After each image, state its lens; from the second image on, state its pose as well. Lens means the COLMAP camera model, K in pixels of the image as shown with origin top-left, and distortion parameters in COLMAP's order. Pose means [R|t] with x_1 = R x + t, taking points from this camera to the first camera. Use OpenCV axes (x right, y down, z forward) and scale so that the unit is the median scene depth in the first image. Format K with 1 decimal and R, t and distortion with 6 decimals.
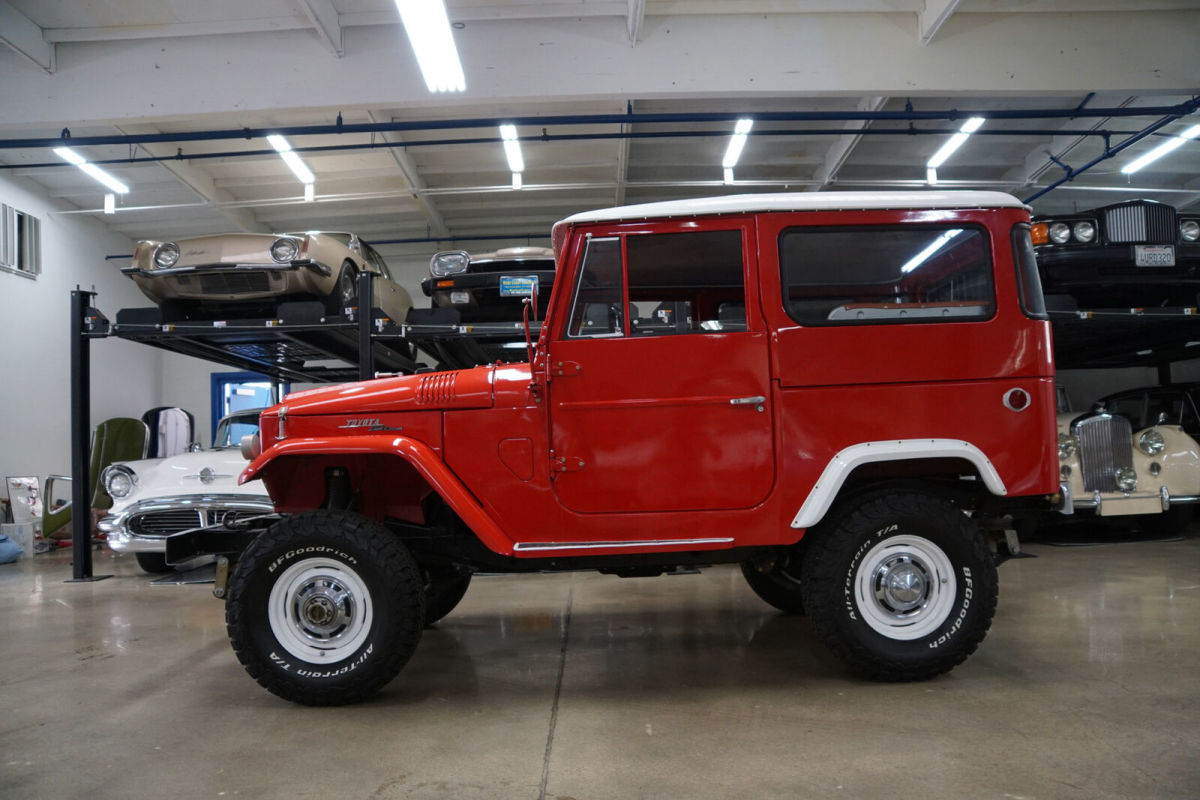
lens RADIAL K [[816.5, 0, 598.0], [0, 816.5, 409.0], [0, 0, 1]] dist [-0.136032, 0.092724]
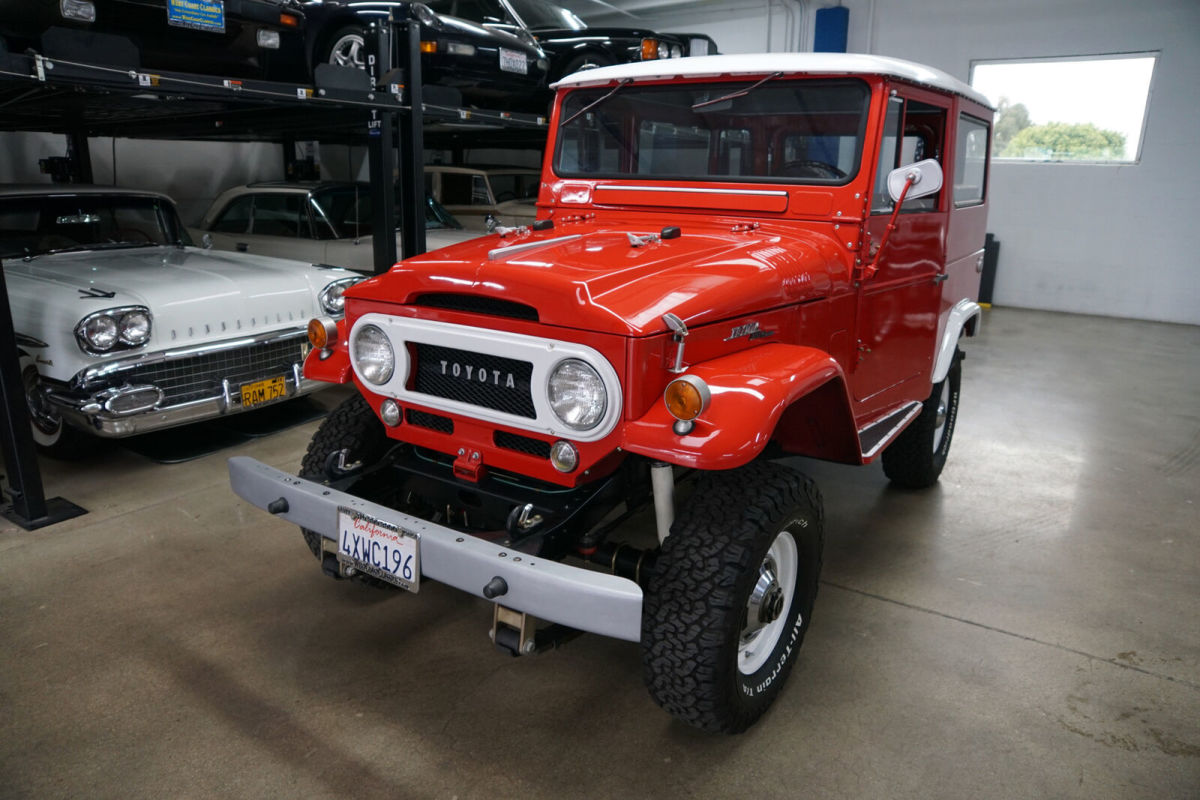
lens RADIAL K [[816.5, 0, 599.4], [0, 816.5, 409.8], [0, 0, 1]] dist [-0.136032, 0.092724]
pose [[0.572766, -0.188596, 0.797728, -0.443402], [-0.076315, 0.956678, 0.280969, -0.049093], [-0.816159, -0.221808, 0.533560, 0.347733]]
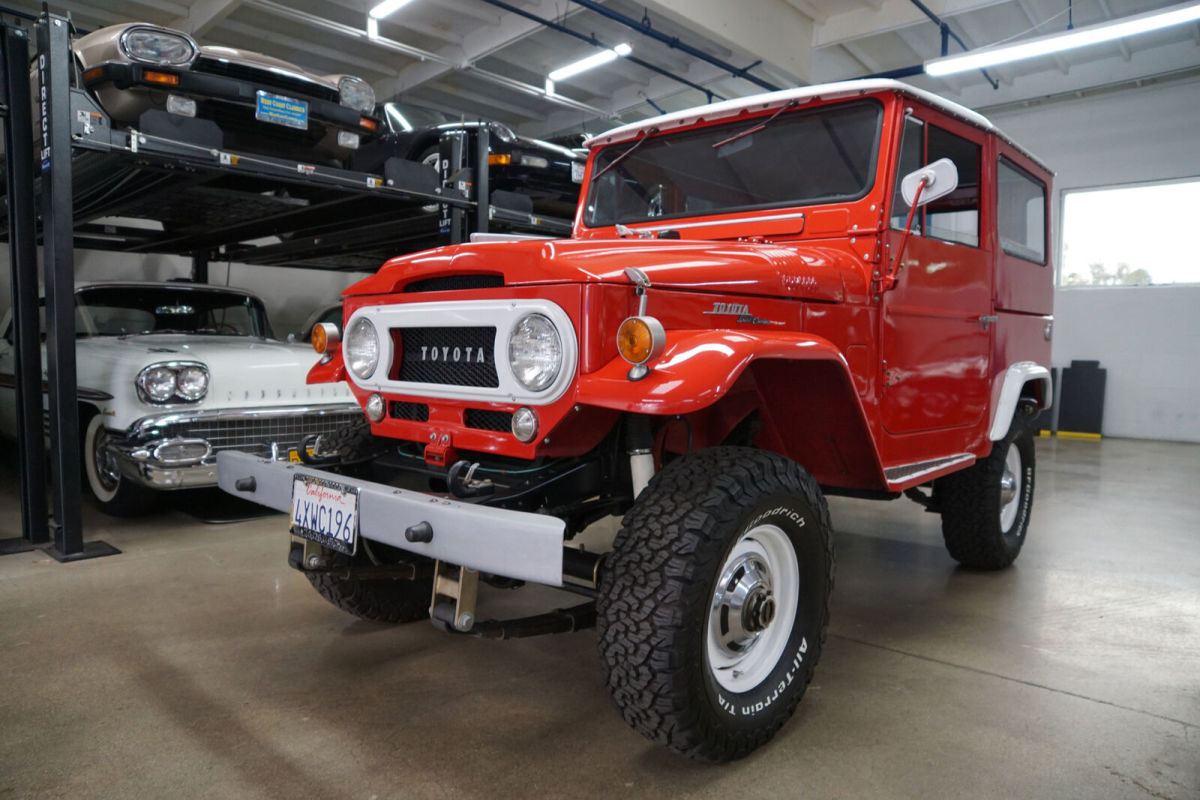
lens RADIAL K [[816.5, 0, 600.0], [0, 816.5, 411.7], [0, 0, 1]] dist [-0.136032, 0.092724]
pose [[0.679128, -0.018672, 0.733783, -0.402393], [-0.073566, 0.992912, 0.093352, 0.021785], [-0.730324, -0.117379, 0.672940, 0.305871]]
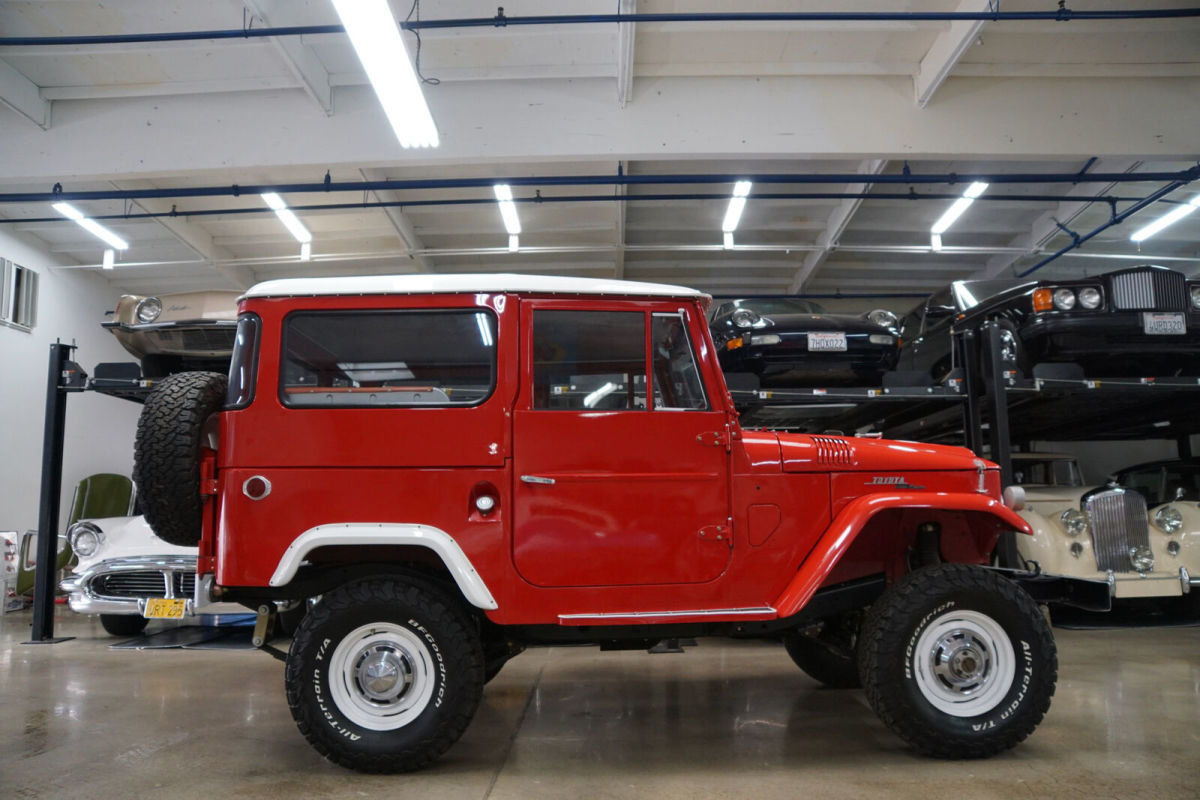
lens RADIAL K [[816.5, 0, 597.7], [0, 816.5, 410.8], [0, 0, 1]] dist [-0.136032, 0.092724]
pose [[0.999587, 0.016362, -0.023631, 0.040690], [-0.018139, 0.996863, -0.077043, -0.003256], [0.022296, 0.077439, 0.996748, 0.036658]]
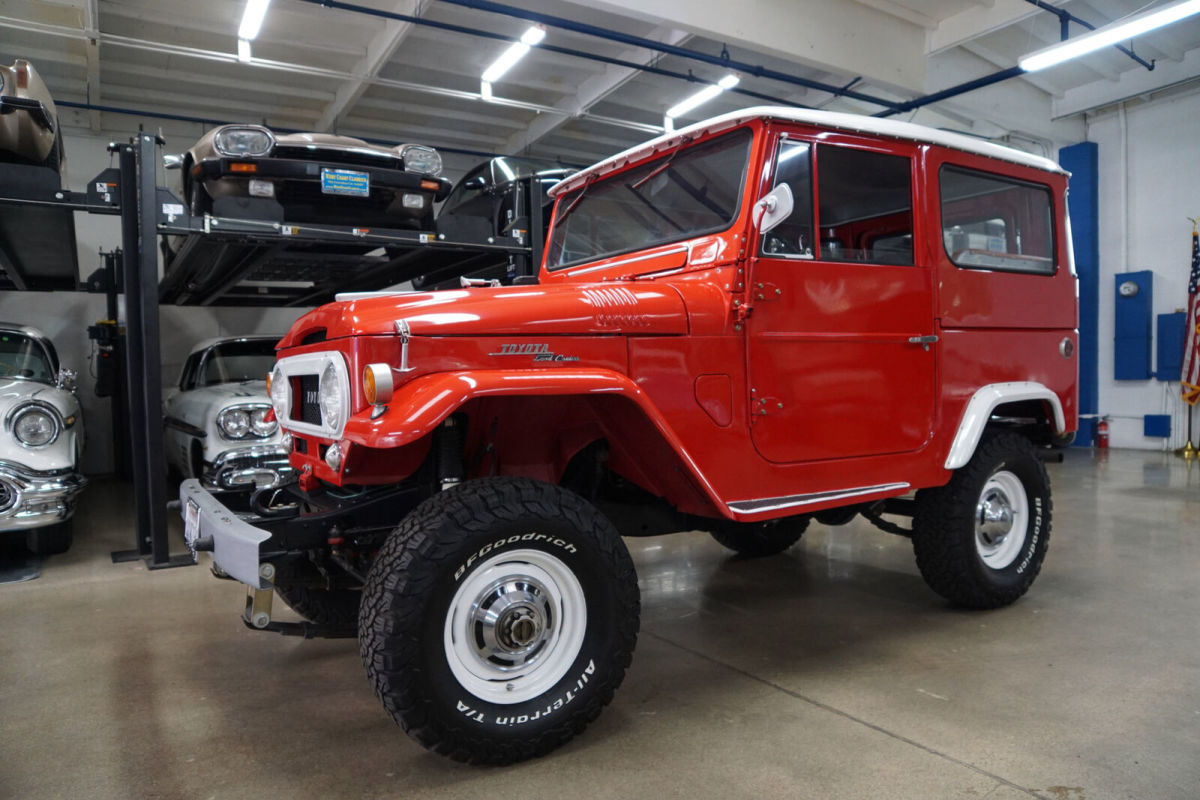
lens RADIAL K [[816.5, 0, 598.9], [0, 816.5, 410.5], [0, 0, 1]] dist [-0.136032, 0.092724]
pose [[0.851452, -0.009499, 0.524346, -0.291190], [-0.032894, 0.996900, 0.071474, 0.008345], [-0.523399, -0.078104, 0.848500, 0.178521]]
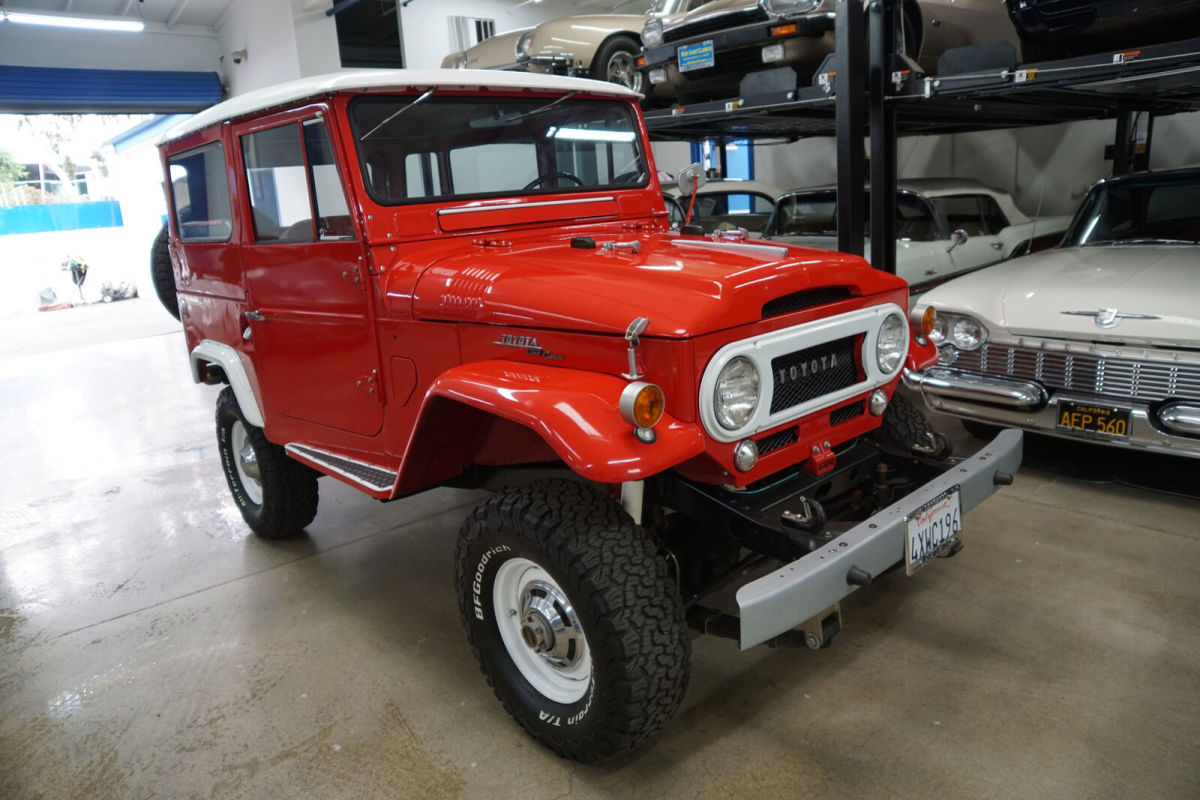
lens RADIAL K [[816.5, 0, 598.8], [0, 816.5, 409.0], [0, 0, 1]] dist [-0.136032, 0.092724]
pose [[-0.646077, -0.119662, 0.753834, -0.401690], [0.048136, 0.979281, 0.196704, -0.019287], [-0.761753, 0.163373, -0.626931, 0.843605]]
